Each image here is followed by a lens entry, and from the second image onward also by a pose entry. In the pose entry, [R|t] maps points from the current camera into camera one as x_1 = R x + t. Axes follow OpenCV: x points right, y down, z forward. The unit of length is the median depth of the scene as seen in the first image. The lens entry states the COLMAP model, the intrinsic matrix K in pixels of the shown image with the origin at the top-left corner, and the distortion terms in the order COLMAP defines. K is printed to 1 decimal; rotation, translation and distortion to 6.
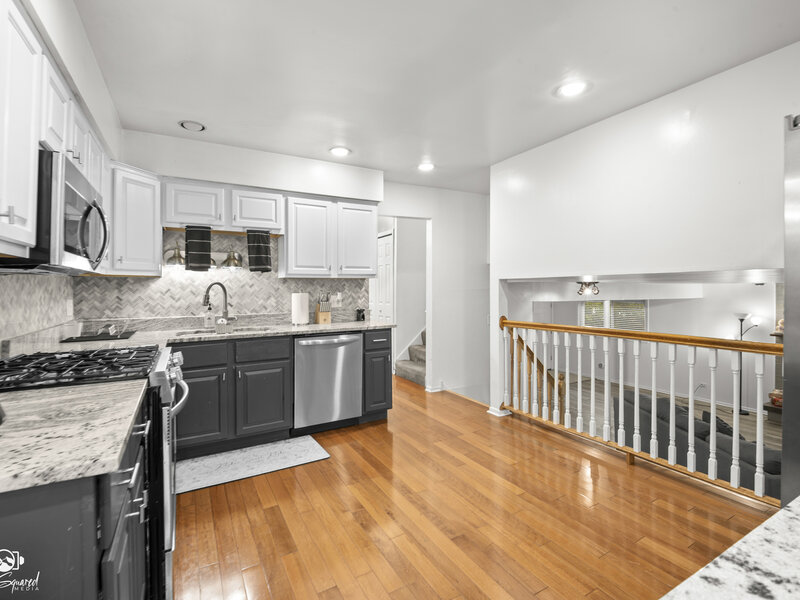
lens RADIAL K [[385.5, 0, 404.5], [0, 385.5, 289.5], [0, 0, 1]] dist [0.003655, -0.017196]
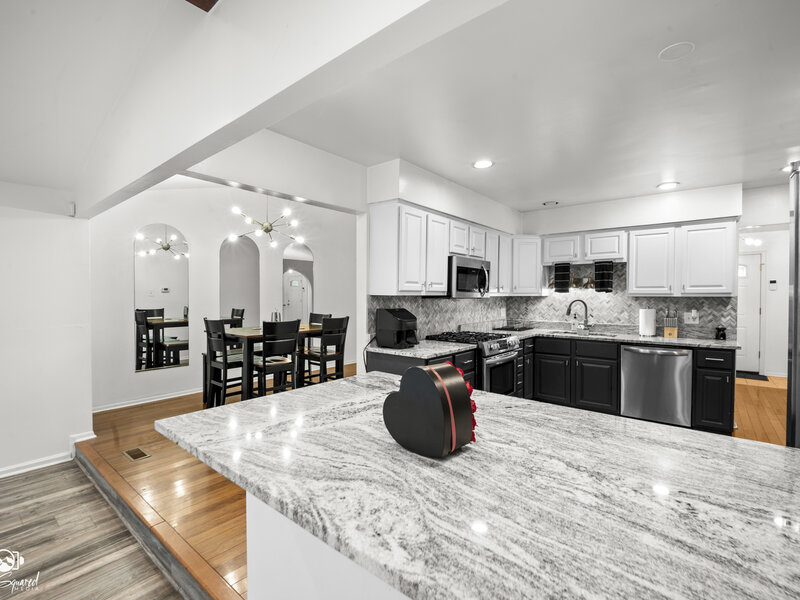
lens RADIAL K [[375.9, 0, 402.3], [0, 375.9, 299.5], [0, 0, 1]] dist [0.002214, -0.014167]
pose [[0.358316, 0.018426, -0.933419, 0.558163], [-0.007364, 0.999830, 0.016910, -0.035512], [0.933571, 0.000815, 0.358390, -0.115101]]
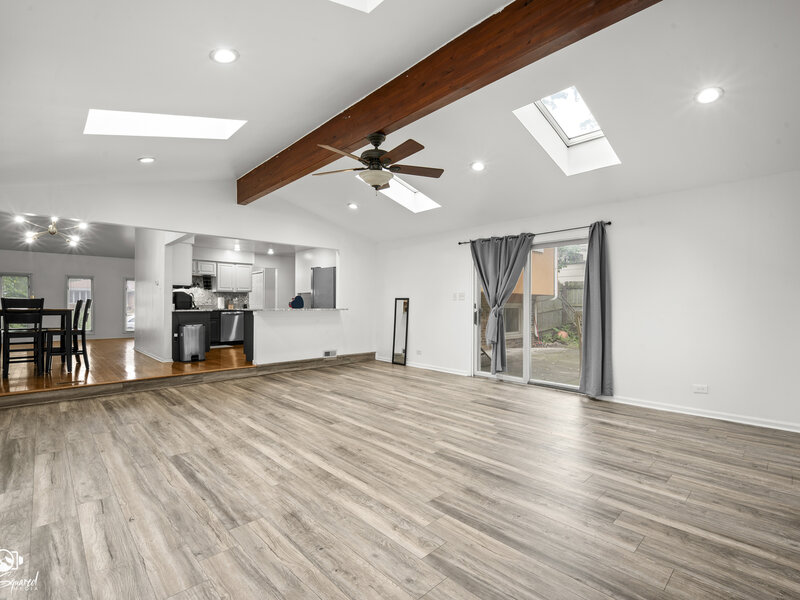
lens RADIAL K [[375.9, 0, 402.3], [0, 375.9, 299.5], [0, 0, 1]] dist [0.002214, -0.014167]
pose [[0.972133, 0.008549, 0.234274, 0.372875], [-0.003995, 0.999794, -0.019907, 0.076395], [-0.234396, 0.018416, 0.971967, -1.991125]]
